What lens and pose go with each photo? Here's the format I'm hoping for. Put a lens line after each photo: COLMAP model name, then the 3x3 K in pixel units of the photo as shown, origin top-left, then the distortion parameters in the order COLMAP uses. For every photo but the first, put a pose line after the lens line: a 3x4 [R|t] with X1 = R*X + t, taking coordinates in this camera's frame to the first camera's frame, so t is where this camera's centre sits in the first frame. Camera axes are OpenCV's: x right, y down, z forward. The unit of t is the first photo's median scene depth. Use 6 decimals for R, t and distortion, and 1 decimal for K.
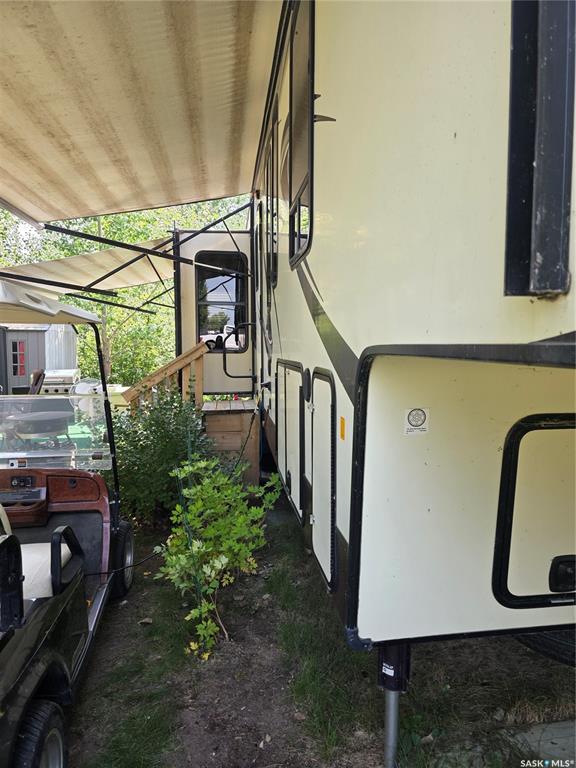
lens RADIAL K [[512.6, 0, 305.8], [0, 512.6, 386.9], [0, 0, 1]] dist [0.072939, -0.074077]
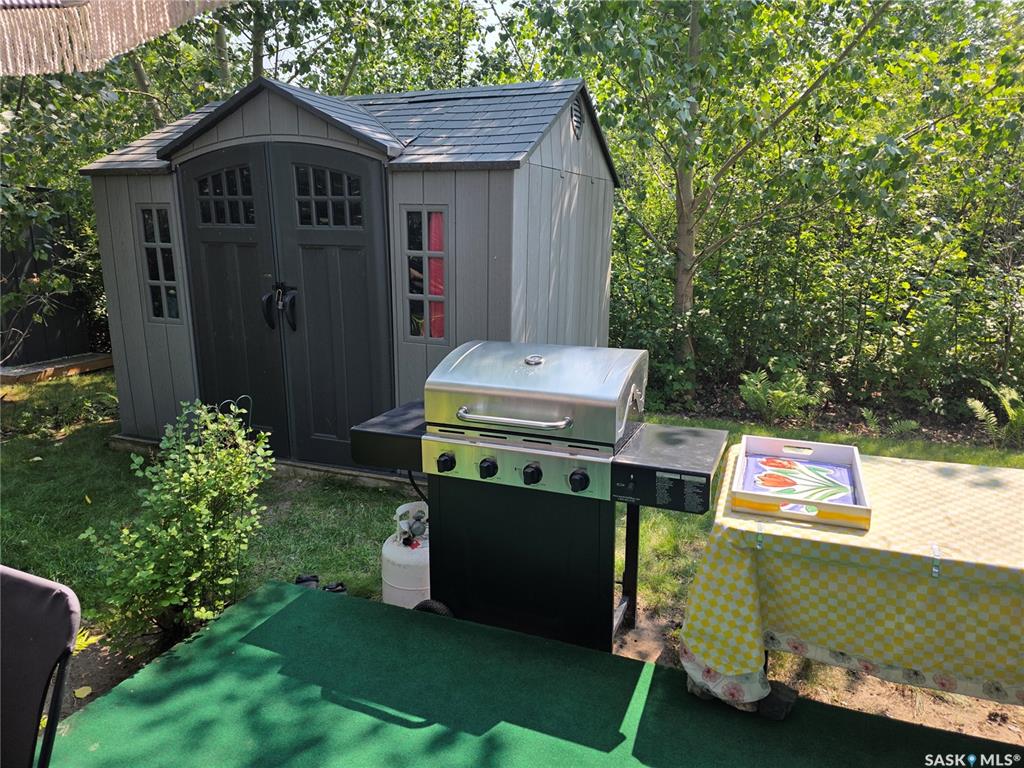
lens RADIAL K [[683.5, 0, 510.6], [0, 683.5, 372.9], [0, 0, 1]] dist [0.072939, -0.074077]
pose [[0.864168, 0.105637, -0.491990, -1.315049], [-0.036563, 0.988314, 0.147982, -0.230061], [0.501873, -0.109892, 0.857932, 2.802335]]
